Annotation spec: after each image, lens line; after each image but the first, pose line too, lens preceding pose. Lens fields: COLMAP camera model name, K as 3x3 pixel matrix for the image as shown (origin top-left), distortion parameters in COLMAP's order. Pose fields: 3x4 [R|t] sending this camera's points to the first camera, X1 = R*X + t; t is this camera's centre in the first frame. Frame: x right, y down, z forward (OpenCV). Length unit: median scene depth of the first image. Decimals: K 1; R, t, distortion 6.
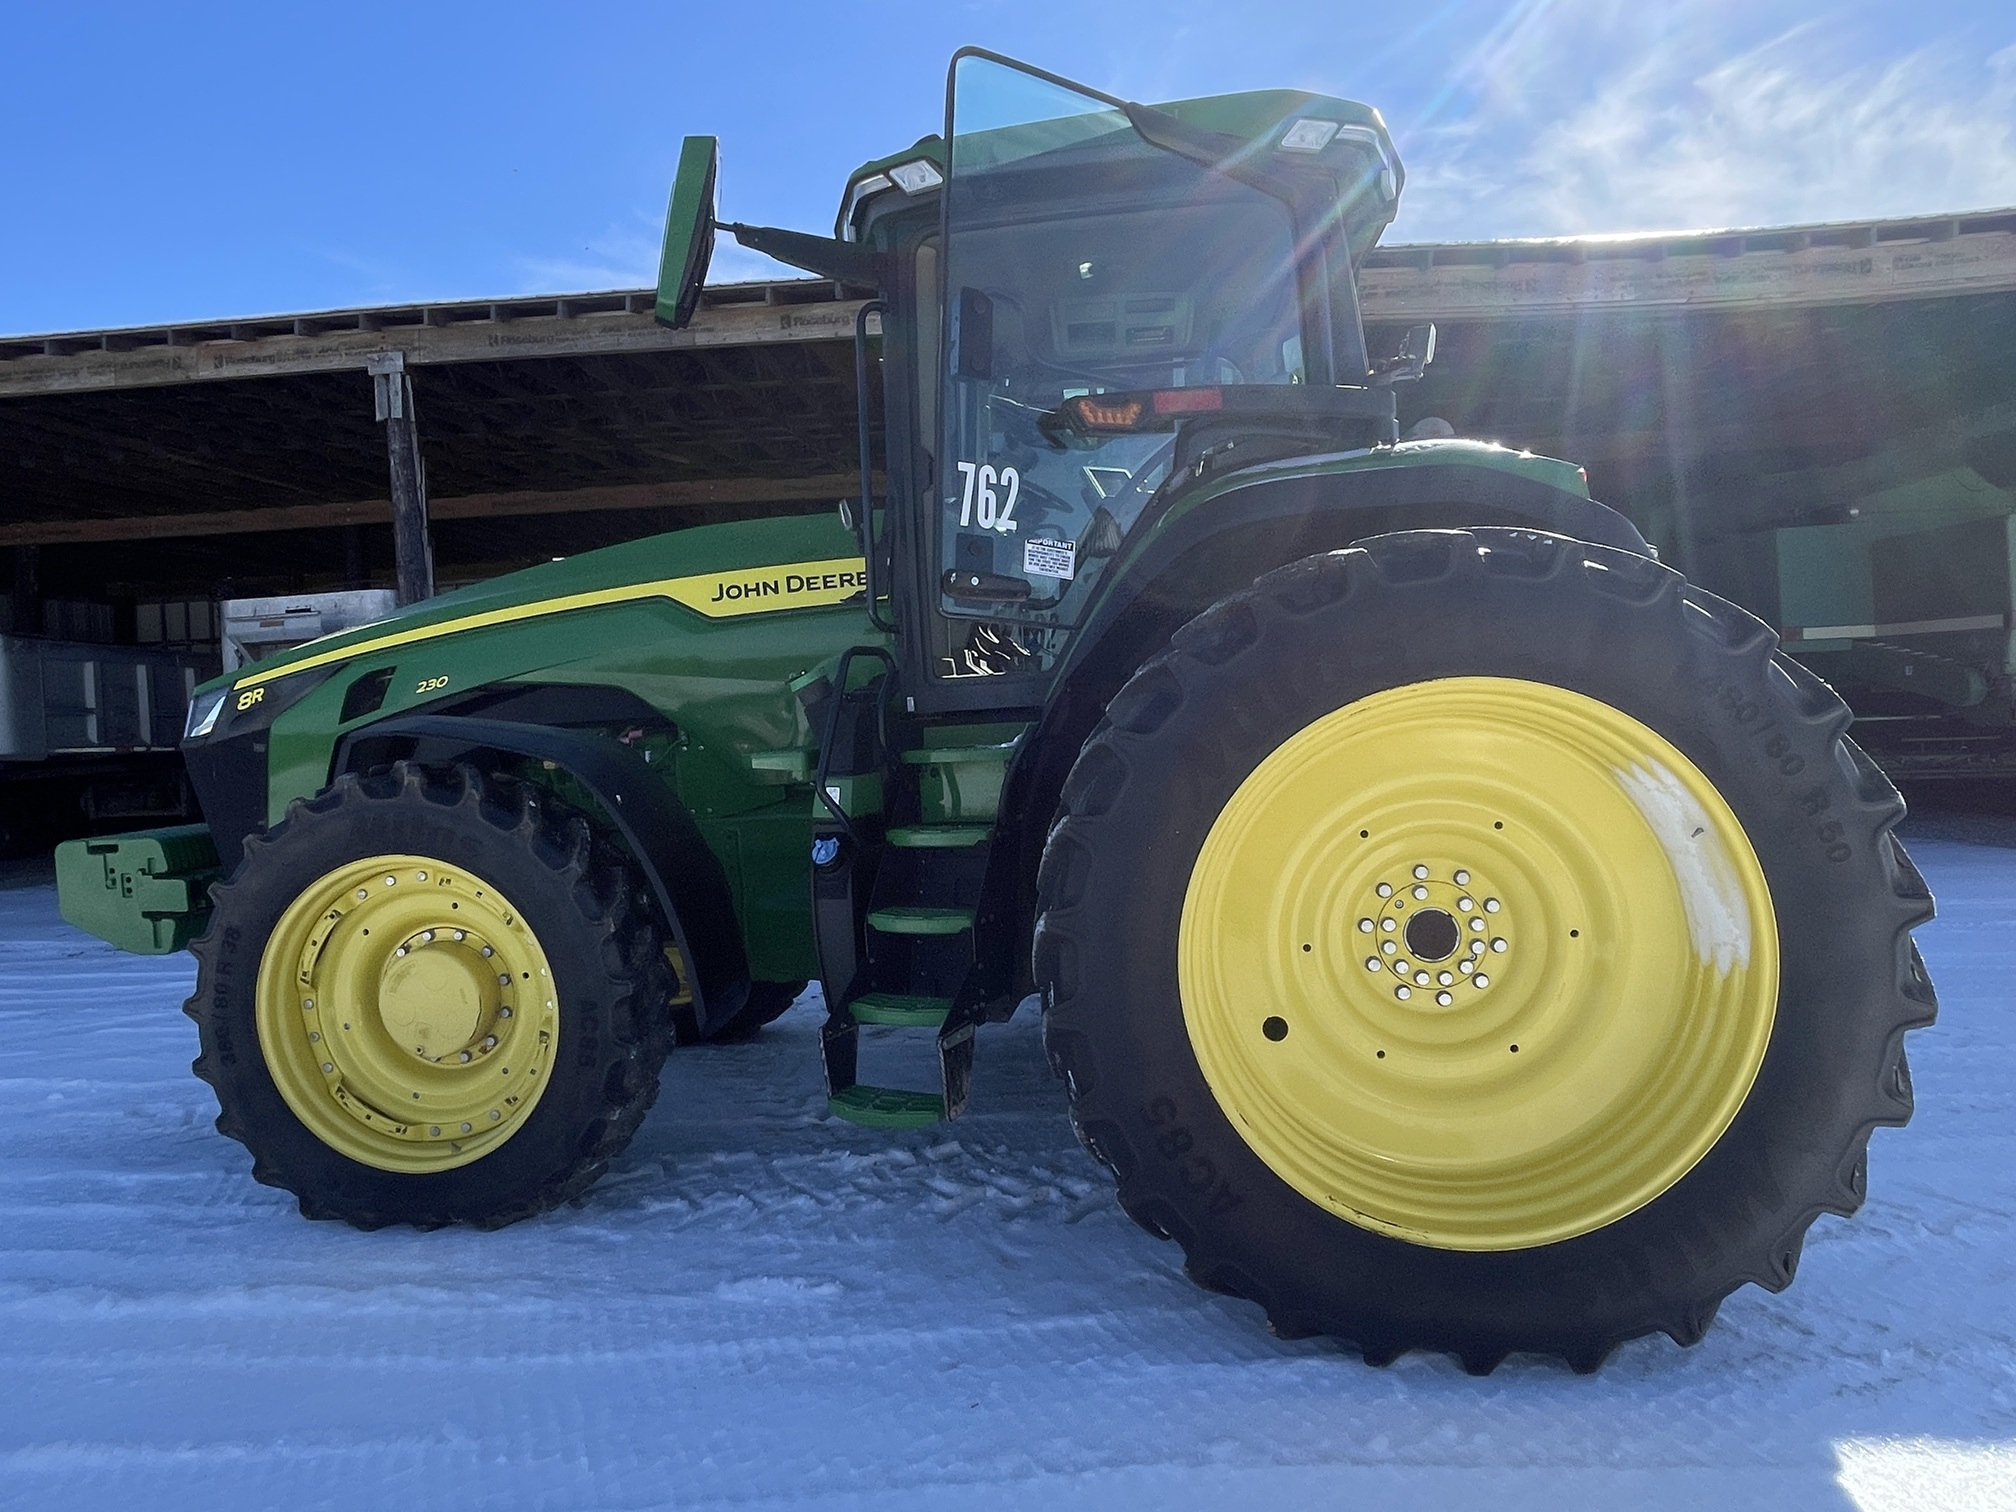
lens RADIAL K [[1171.9, 0, 1003.9], [0, 1171.9, 761.0], [0, 0, 1]] dist [-0.013129, 0.004104]
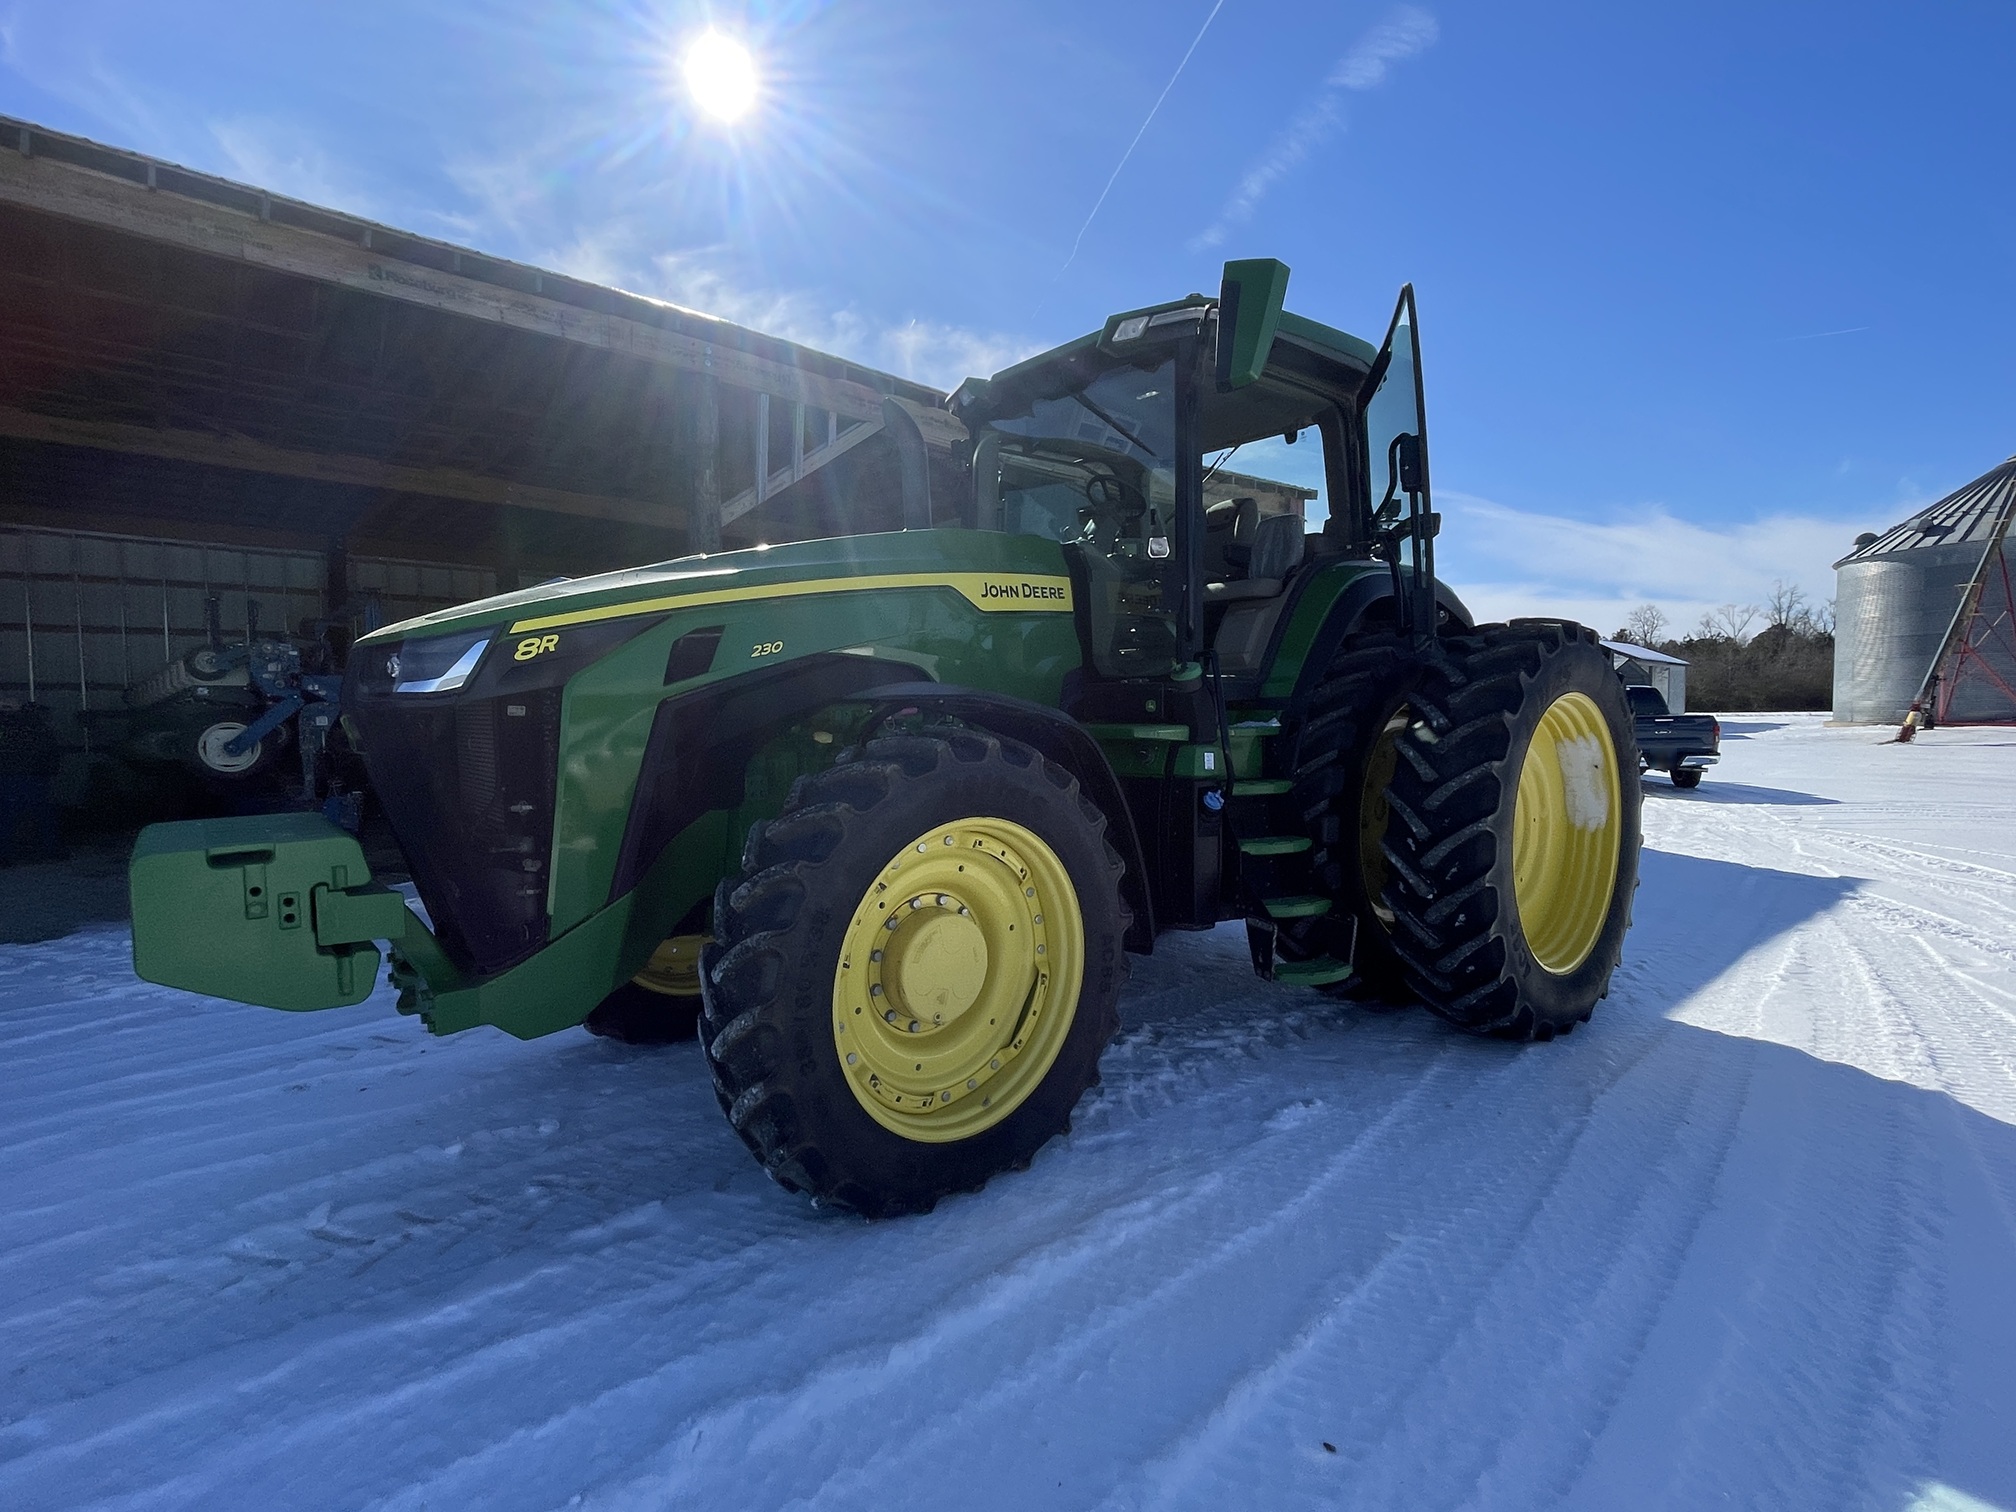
lens RADIAL K [[967.4, 0, 1002.3], [0, 967.4, 751.6], [0, 0, 1]] dist [-0.006409, 0.002316]
pose [[0.686828, 0.005730, 0.726798, -1.045970], [0.011307, 0.999764, -0.018567, 0.036978], [-0.726732, 0.020970, 0.686601, 0.385205]]
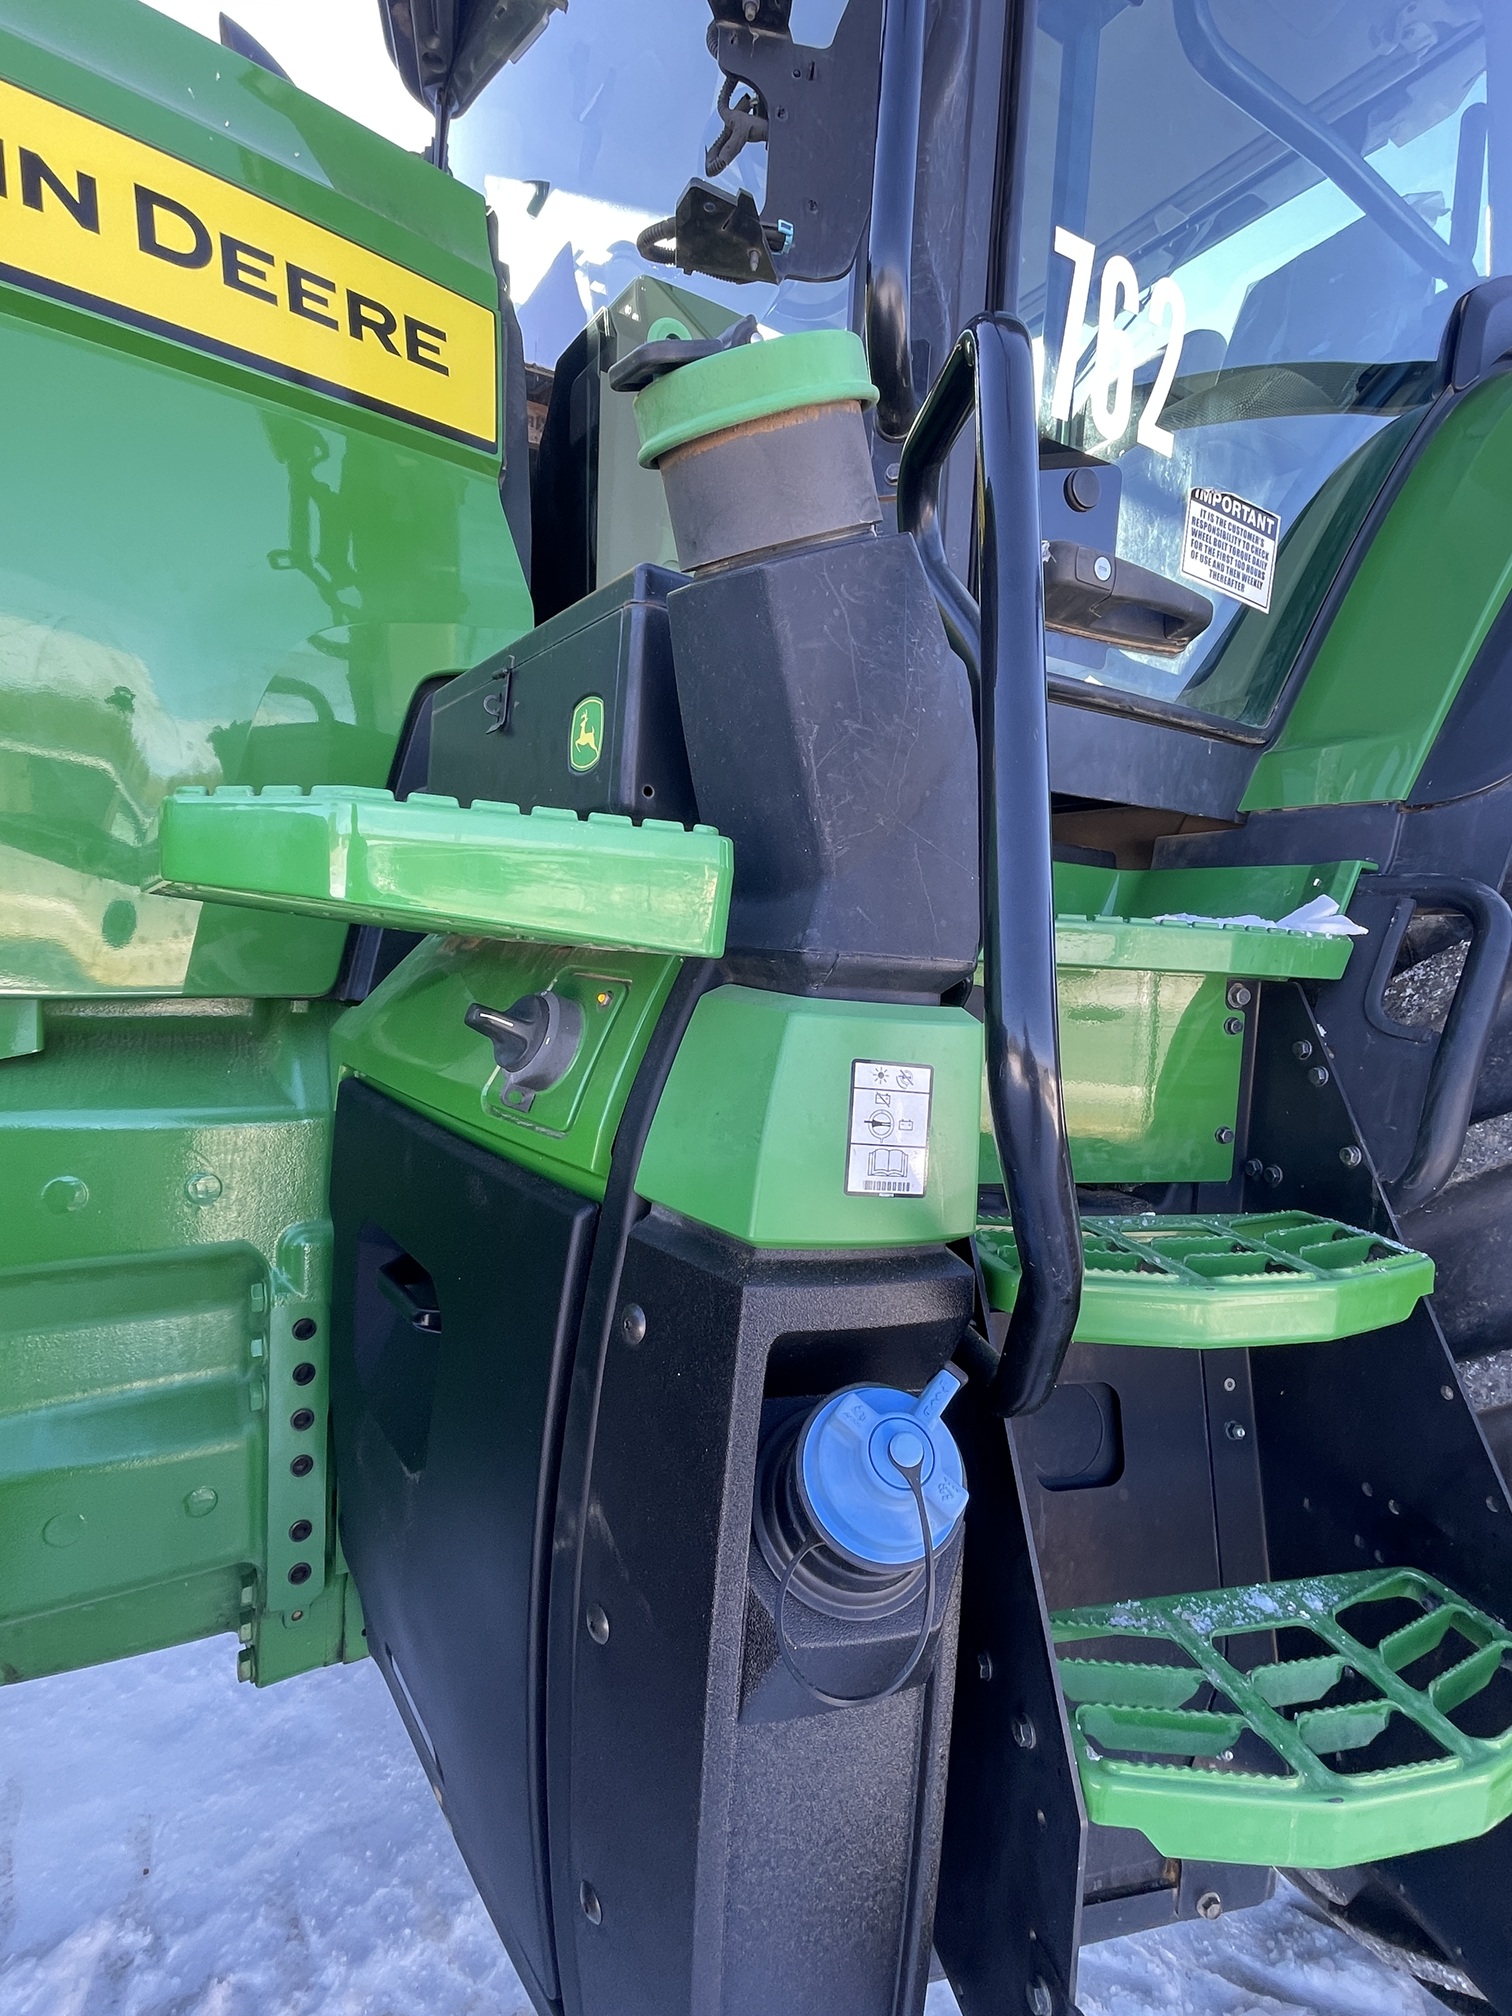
lens RADIAL K [[967.4, 0, 752.8], [0, 967.4, 1006.2], [0, 0, 1]] dist [-0.006409, 0.002316]
pose [[0.752725, 0.060998, 0.655503, -0.240989], [-0.072704, 0.997310, -0.009317, 0.015921], [-0.654308, -0.040645, 0.755135, 0.848965]]
